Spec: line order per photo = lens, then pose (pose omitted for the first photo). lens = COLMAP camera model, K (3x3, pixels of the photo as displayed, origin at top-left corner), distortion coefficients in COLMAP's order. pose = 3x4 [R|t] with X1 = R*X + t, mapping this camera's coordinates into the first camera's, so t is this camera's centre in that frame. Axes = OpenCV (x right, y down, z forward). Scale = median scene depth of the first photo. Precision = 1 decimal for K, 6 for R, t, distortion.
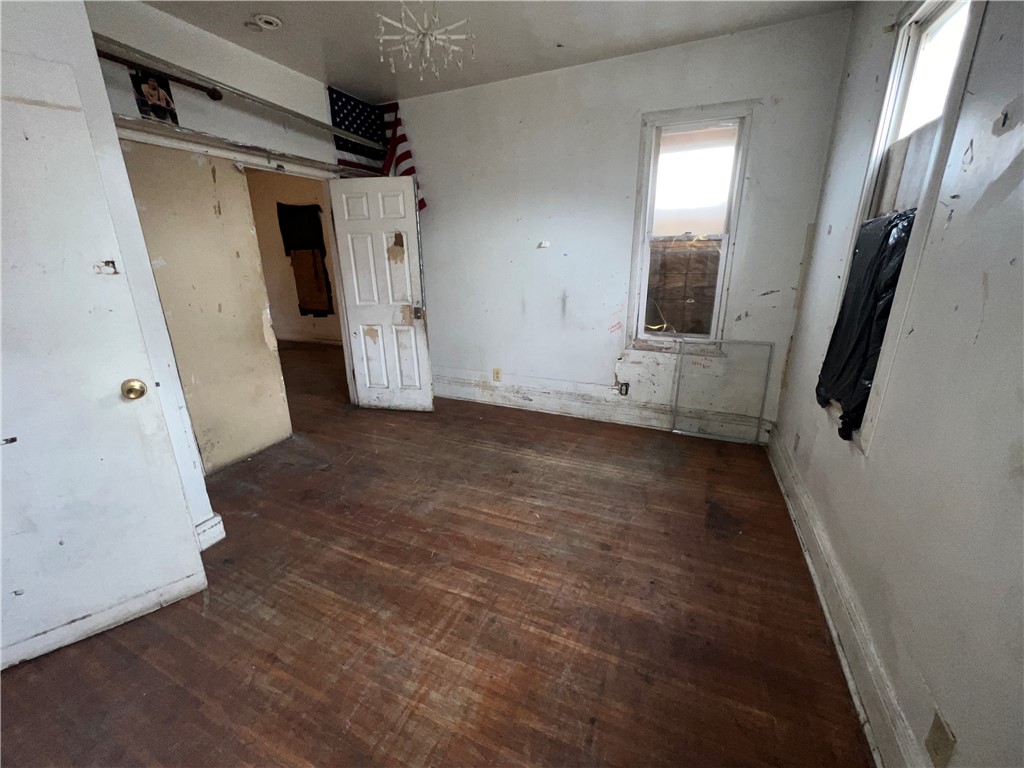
lens RADIAL K [[408.0, 0, 514.9], [0, 408.0, 382.0], [0, 0, 1]] dist [-0.002358, 0.000802]
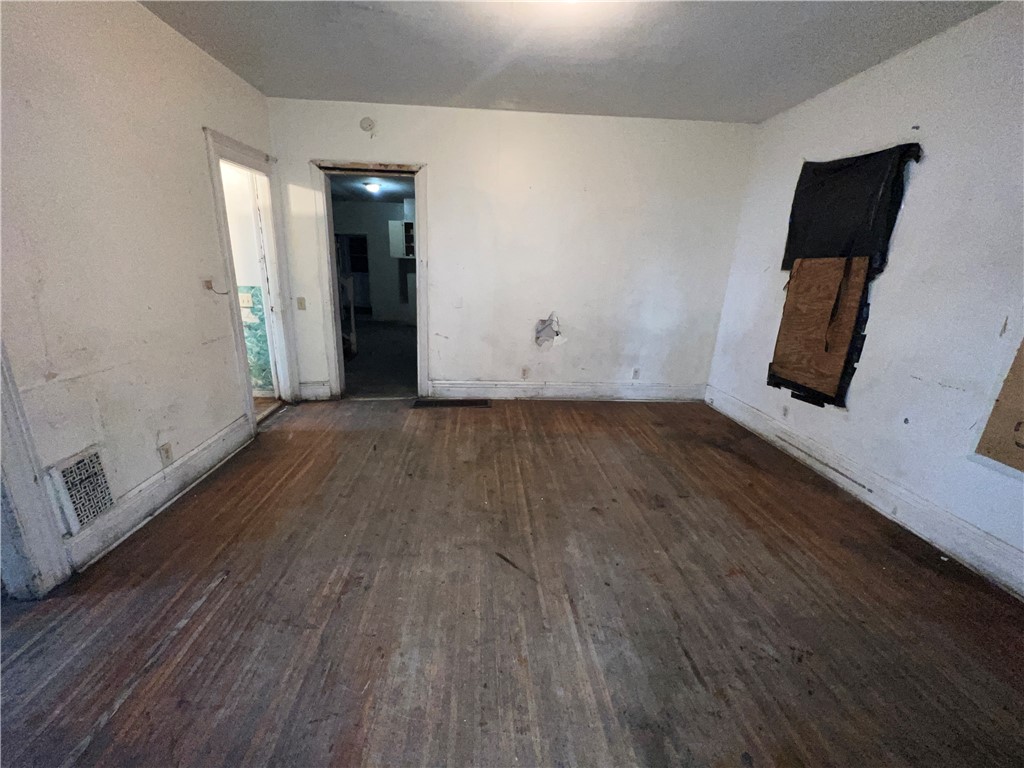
lens RADIAL K [[408.0, 0, 513.0], [0, 408.0, 388.4], [0, 0, 1]] dist [-0.002358, 0.000802]
pose [[0.481396, 0.280510, -0.830405, -0.257789], [-0.291566, 0.944702, 0.150094, -0.147392], [0.826588, 0.169863, 0.536562, 0.474359]]
